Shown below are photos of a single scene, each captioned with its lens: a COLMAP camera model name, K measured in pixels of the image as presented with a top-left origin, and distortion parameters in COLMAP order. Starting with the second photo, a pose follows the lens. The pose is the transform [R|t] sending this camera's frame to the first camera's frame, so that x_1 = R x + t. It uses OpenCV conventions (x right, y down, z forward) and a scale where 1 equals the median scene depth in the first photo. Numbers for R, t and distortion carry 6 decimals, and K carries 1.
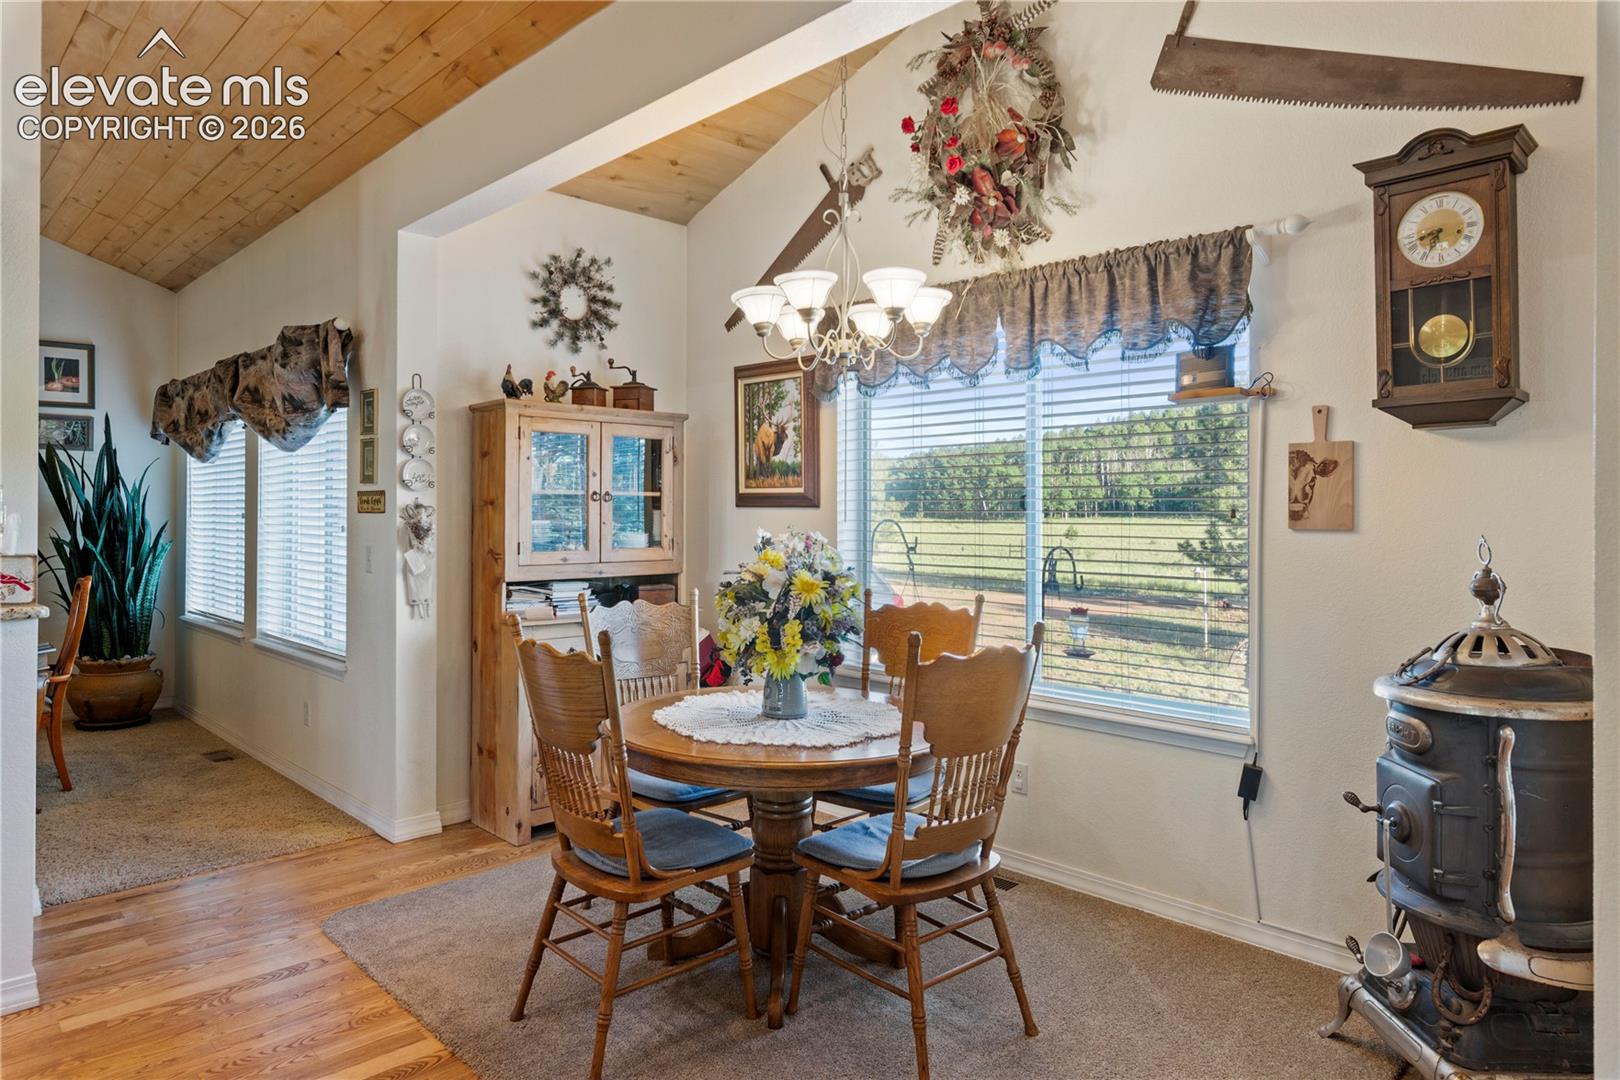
lens RADIAL K [[988.2, 0, 812.5], [0, 988.2, 508.0], [0, 0, 1]] dist [0.005771, 0.000319]
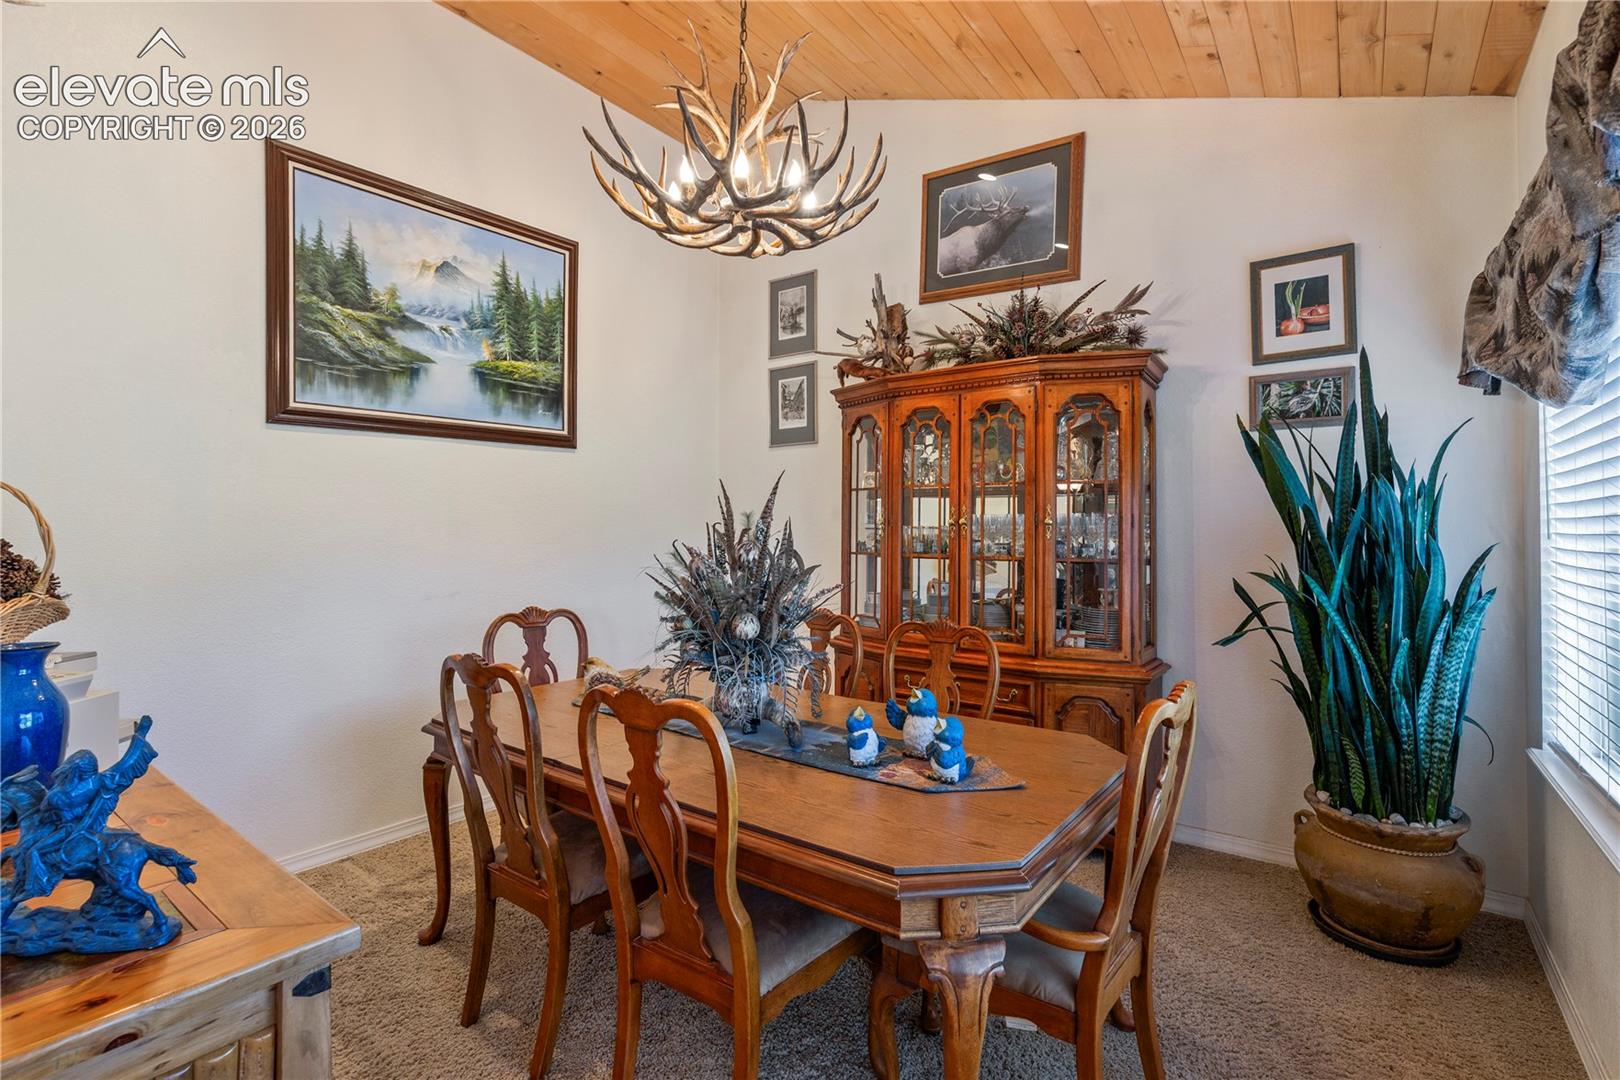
lens RADIAL K [[743.5, 0, 813.9], [0, 743.5, 519.0], [0, 0, 1]] dist [-0.002126, -0.000223]
pose [[0.160671, -0.019887, -0.986808, -0.372833], [0.006613, 0.999796, -0.019072, 0.004883], [0.986986, -0.003461, 0.160770, 0.661402]]
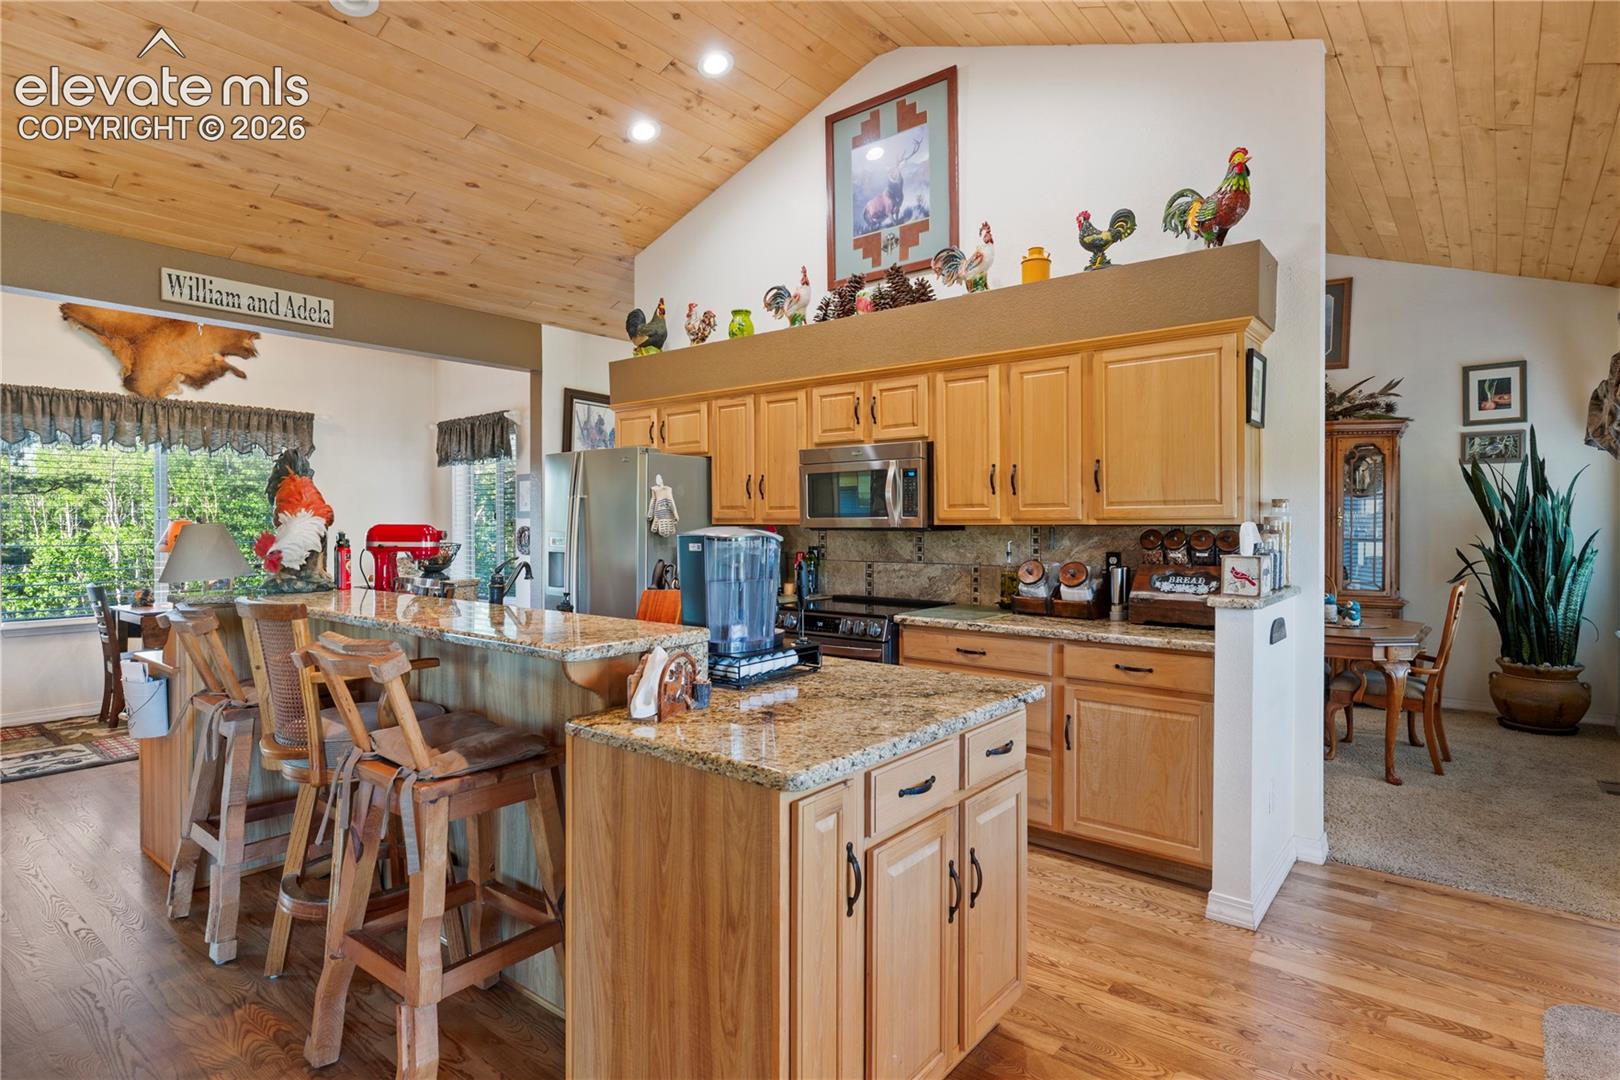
lens RADIAL K [[849.2, 0, 811.2], [0, 849.2, 527.2], [0, 0, 1]] dist [0.002658, -0.000646]
pose [[0.114816, 0.002755, -0.993383, 0.083360], [0.008257, 0.999959, 0.003728, 0.001456], [0.993353, -0.008630, 0.114788, 0.160949]]
